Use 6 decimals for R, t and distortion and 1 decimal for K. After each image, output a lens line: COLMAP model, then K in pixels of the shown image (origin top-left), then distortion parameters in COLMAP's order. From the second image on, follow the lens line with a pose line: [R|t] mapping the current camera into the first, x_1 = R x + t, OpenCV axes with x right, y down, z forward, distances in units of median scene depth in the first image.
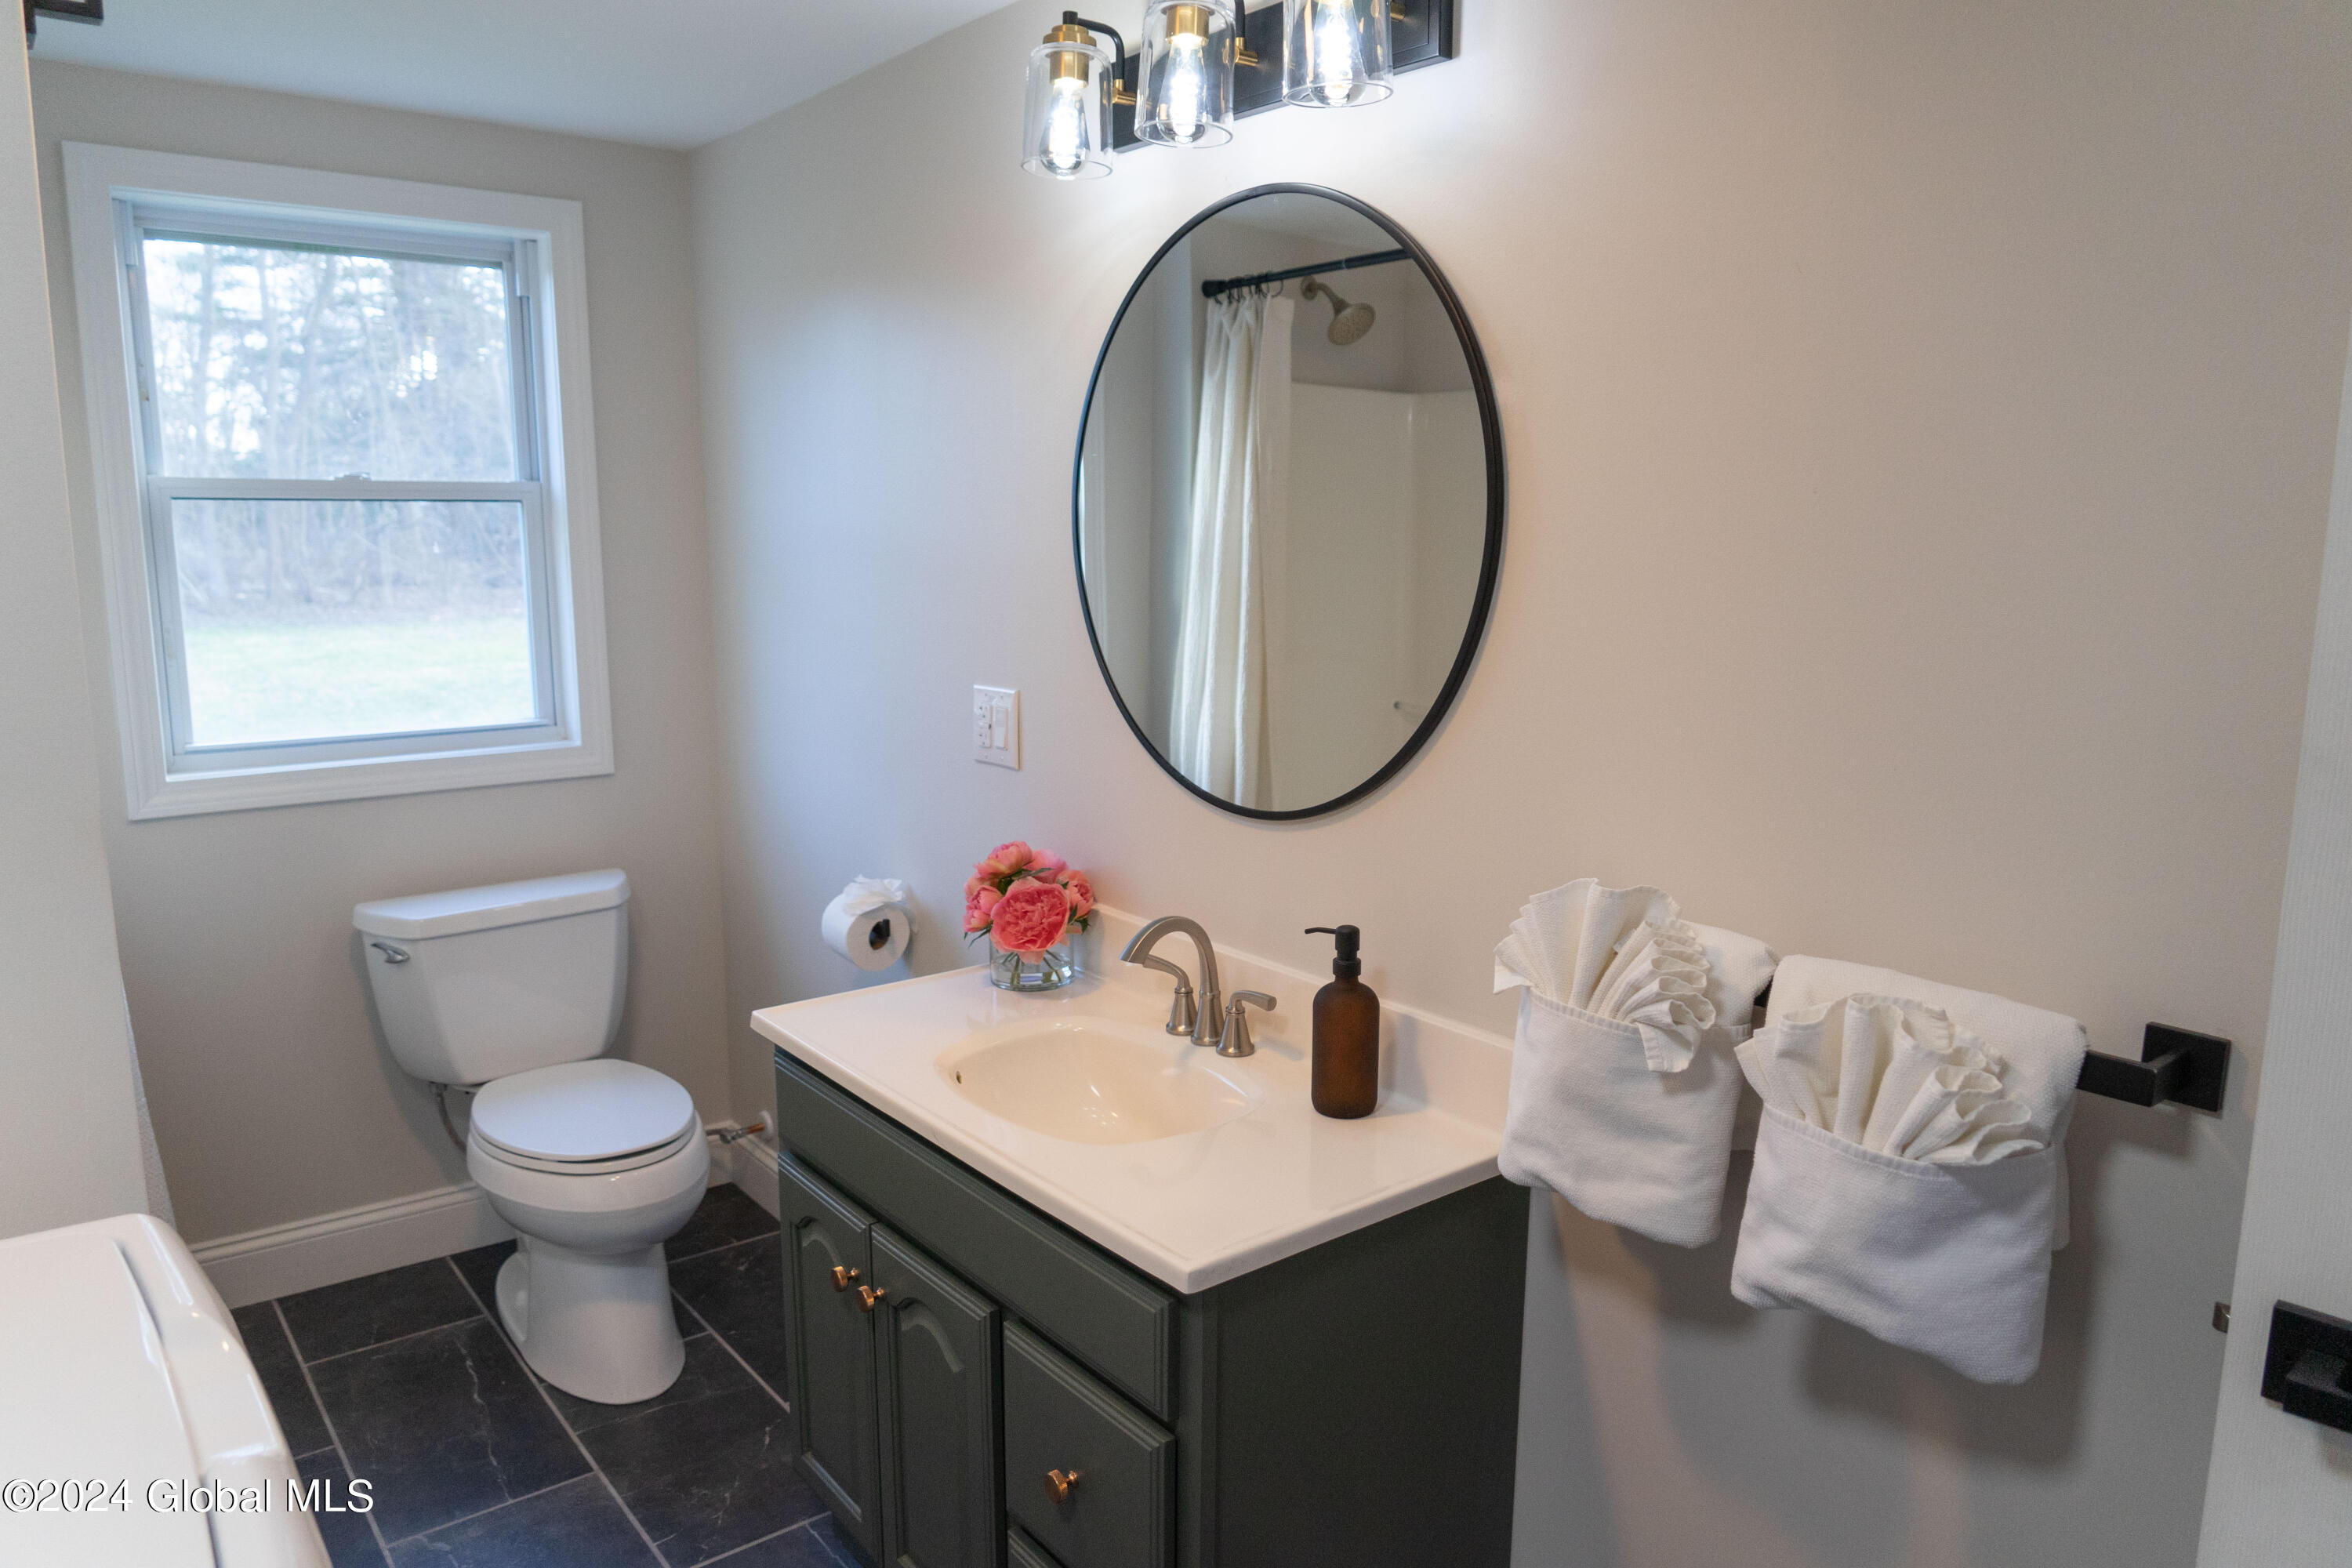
lens RADIAL K [[1560.1, 0, 1171.5], [0, 1560.1, 783.1], [0, 0, 1]] dist [-0.031356, 0.006236]
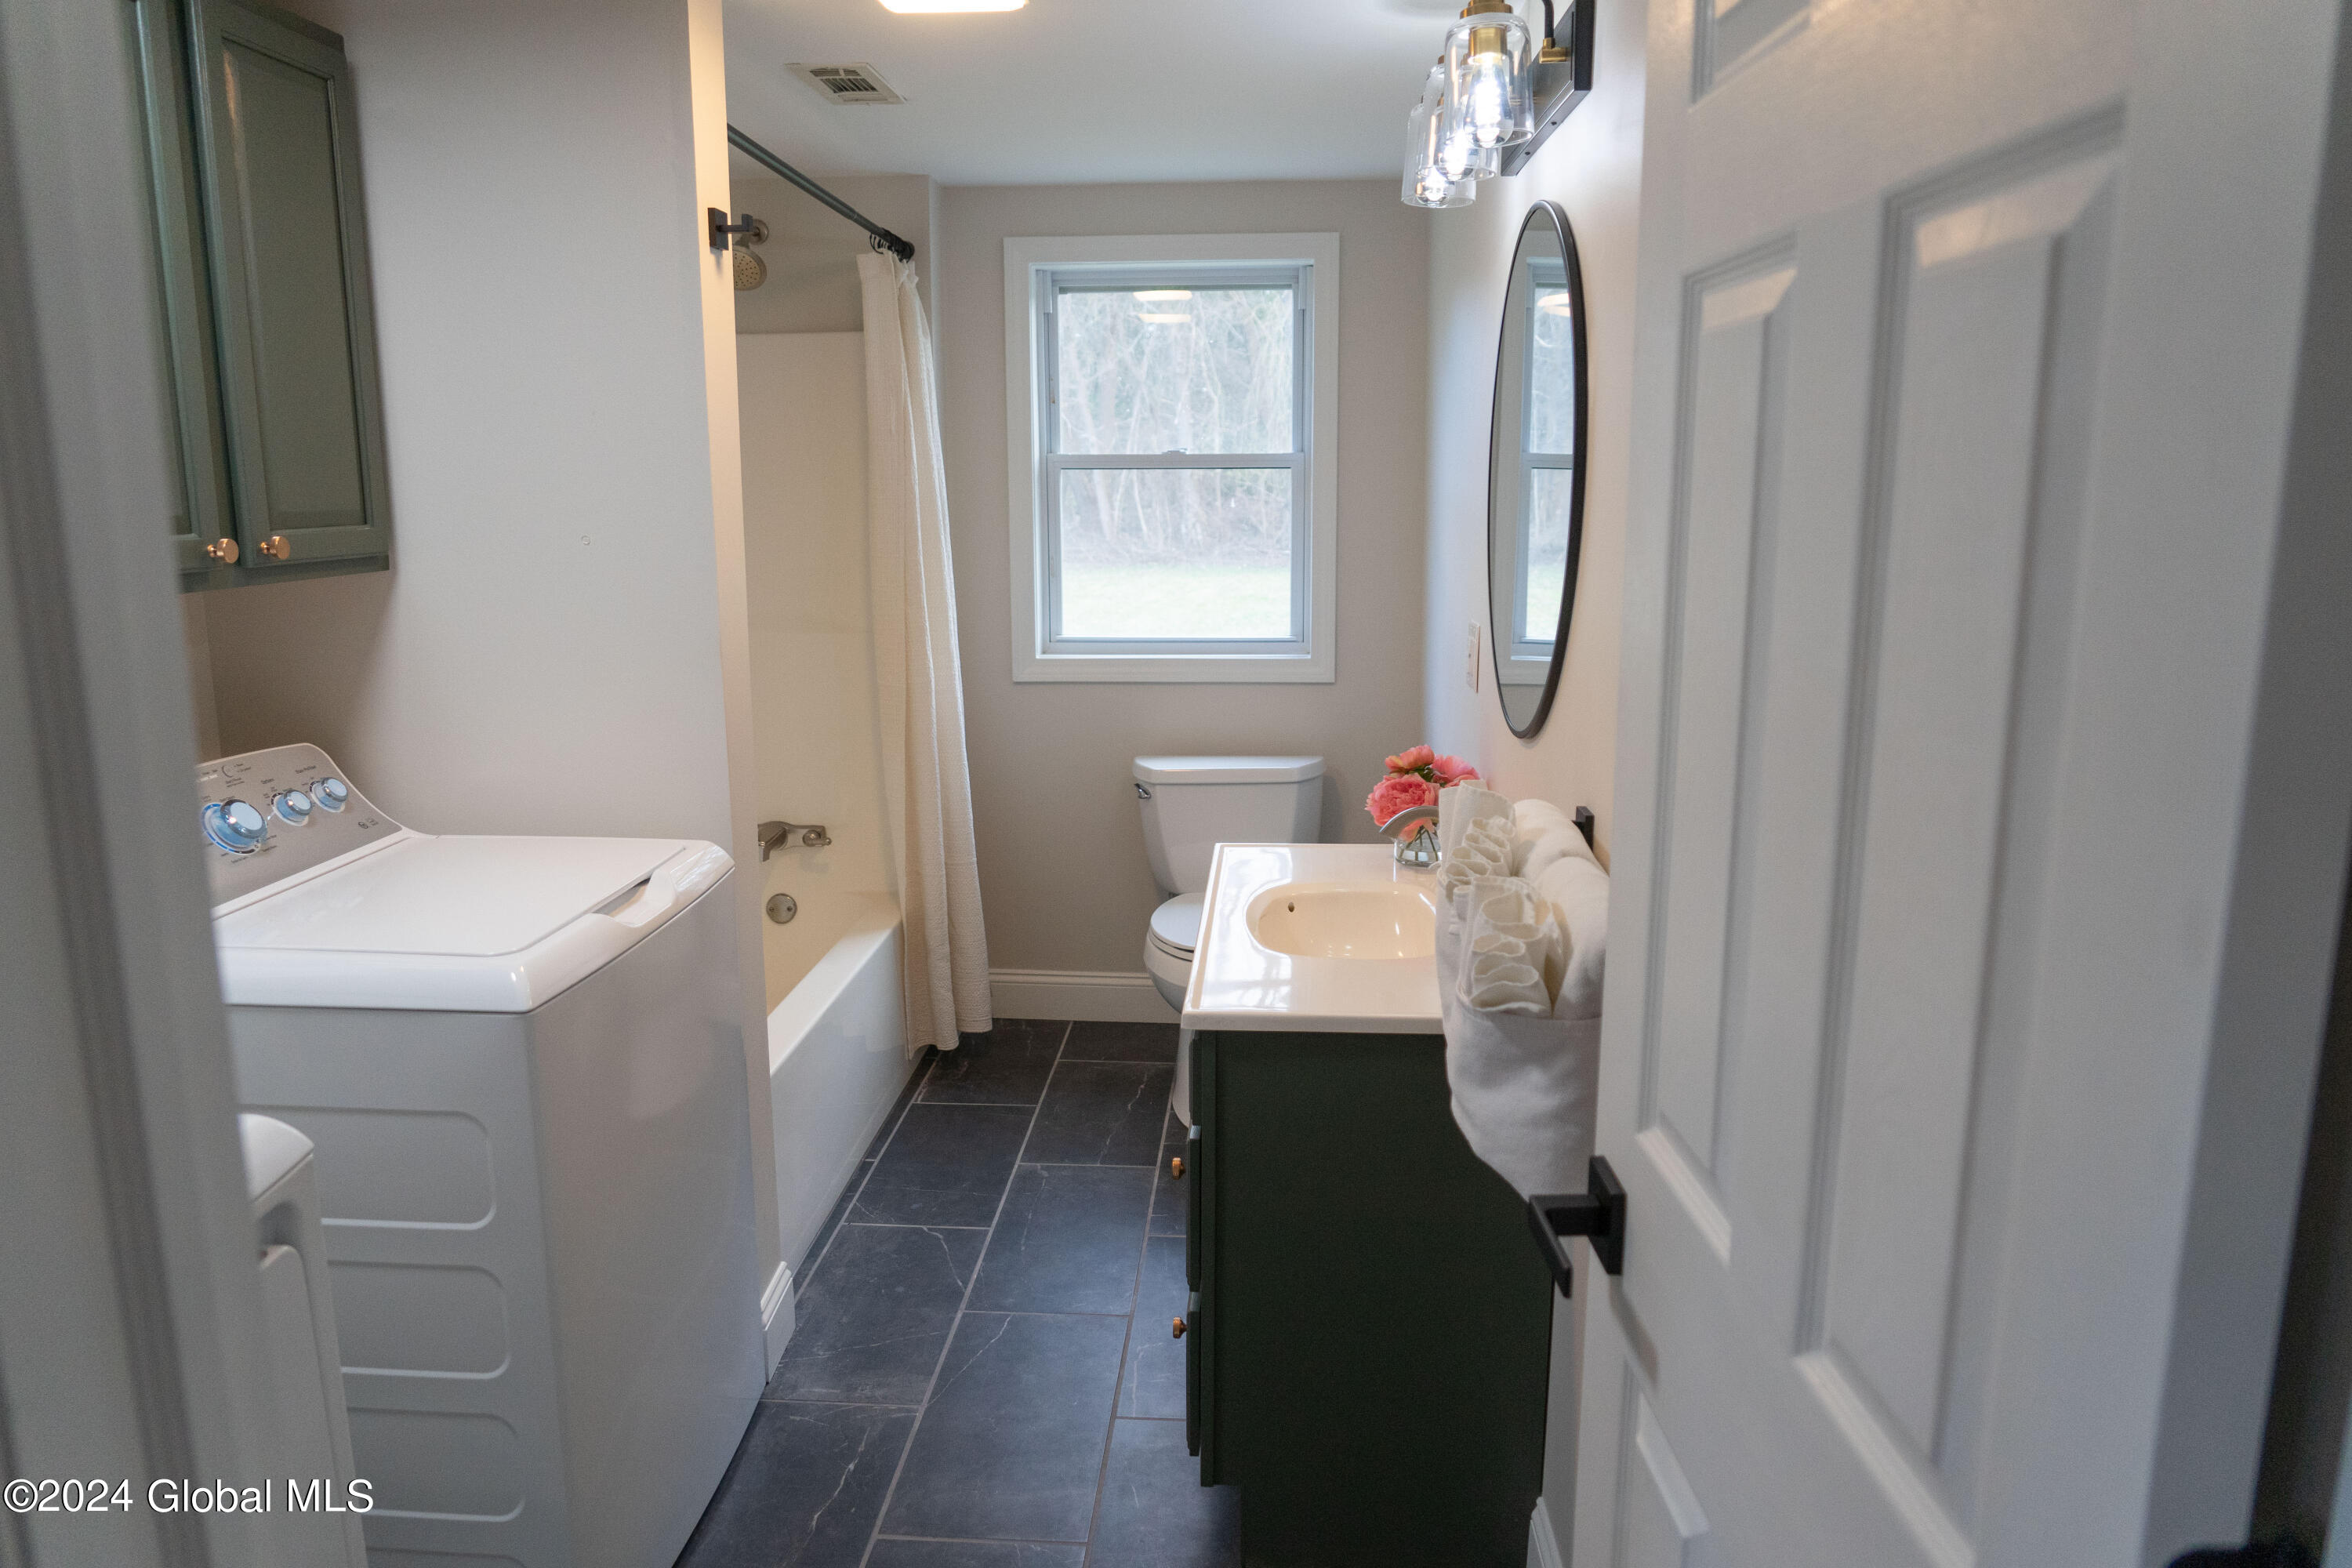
lens RADIAL K [[1560.1, 0, 1171.5], [0, 1560.1, 783.1], [0, 0, 1]] dist [-0.031356, 0.006236]
pose [[0.738881, 0.122777, -0.662557, 0.438333], [-0.103885, 0.992261, 0.068021, 0.002259], [0.665780, 0.018570, 0.745917, -0.041350]]
